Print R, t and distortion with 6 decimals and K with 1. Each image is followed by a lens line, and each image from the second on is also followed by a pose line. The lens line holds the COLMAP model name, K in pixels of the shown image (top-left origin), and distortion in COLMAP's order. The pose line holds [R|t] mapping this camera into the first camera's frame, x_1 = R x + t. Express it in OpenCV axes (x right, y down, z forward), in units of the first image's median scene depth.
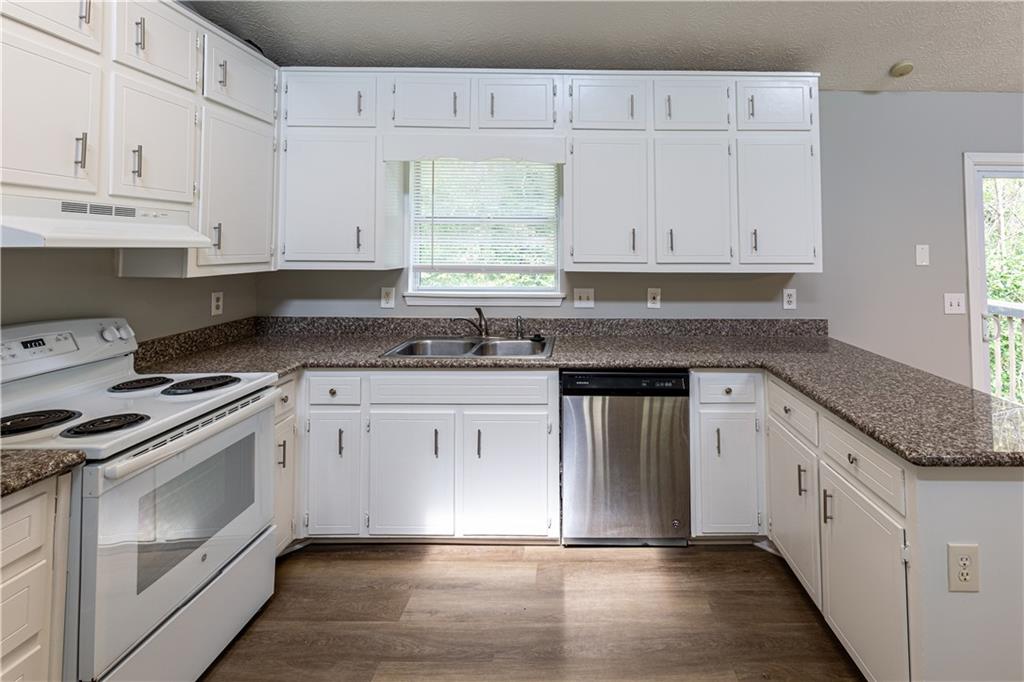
lens RADIAL K [[503.0, 0, 579.1], [0, 503.0, 225.3], [0, 0, 1]] dist [0.007777, -0.002414]
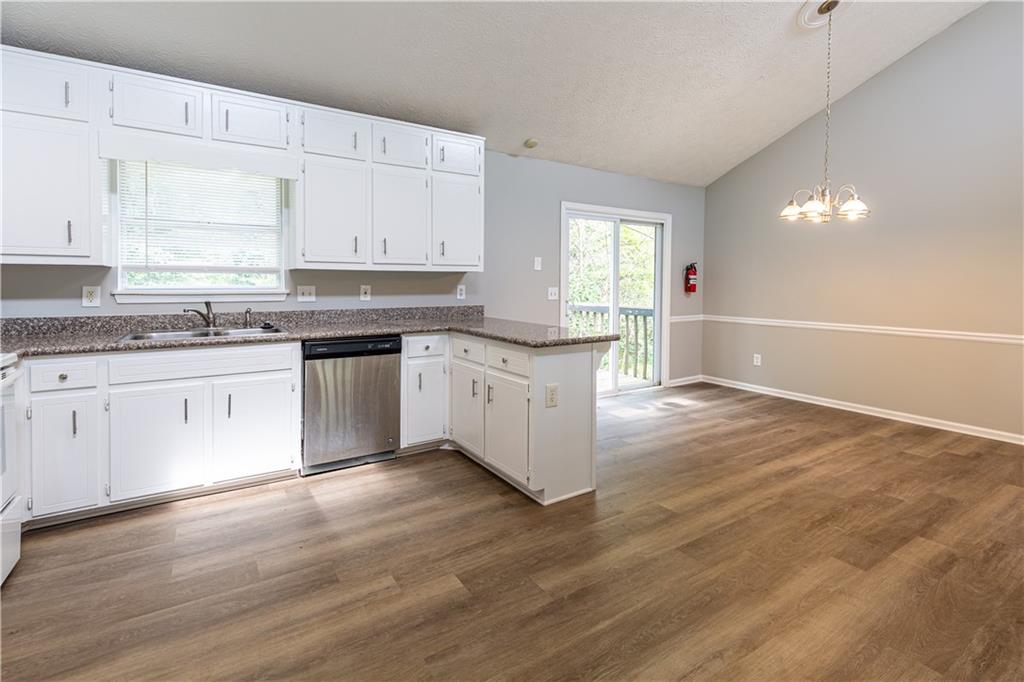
lens RADIAL K [[477.6, 0, 493.2], [0, 477.6, 279.3], [0, 0, 1]] dist [0.008493, -0.003042]
pose [[0.871279, 0.009942, 0.490687, -0.208504], [-0.032655, 0.998754, 0.037747, 0.065630], [-0.489700, -0.048911, 0.870518, -0.282362]]
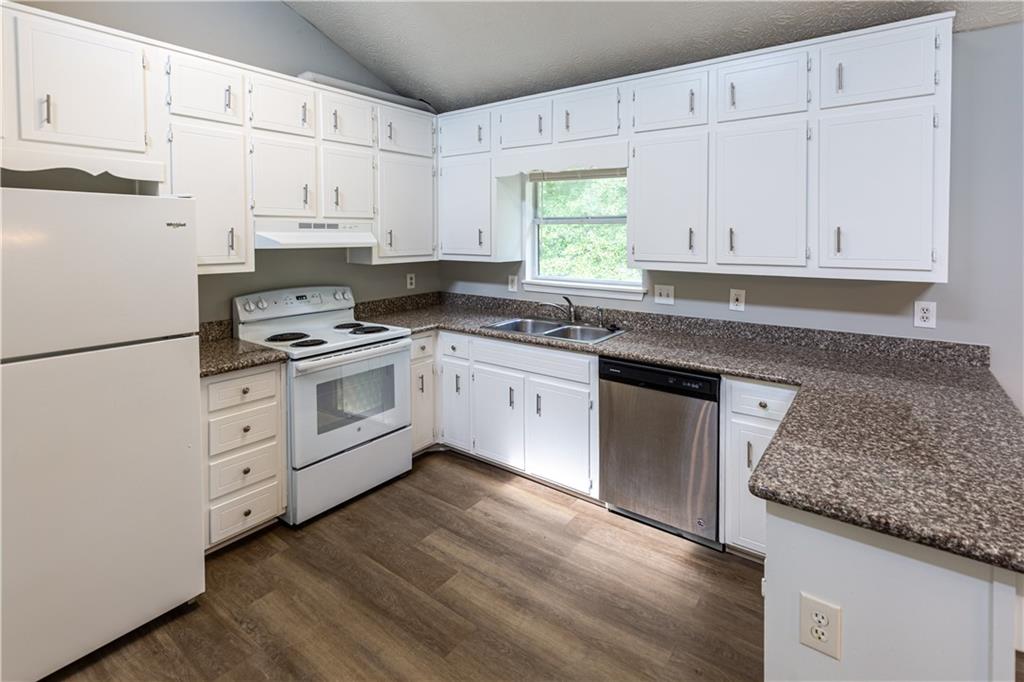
lens RADIAL K [[477.6, 0, 479.8], [0, 477.6, 246.2], [0, 0, 1]] dist [0.008493, -0.003042]
pose [[0.790953, 0.007478, -0.611831, 0.391485], [0.031856, 0.998066, 0.053381, -0.023023], [0.611047, -0.061712, 0.789185, 0.008415]]
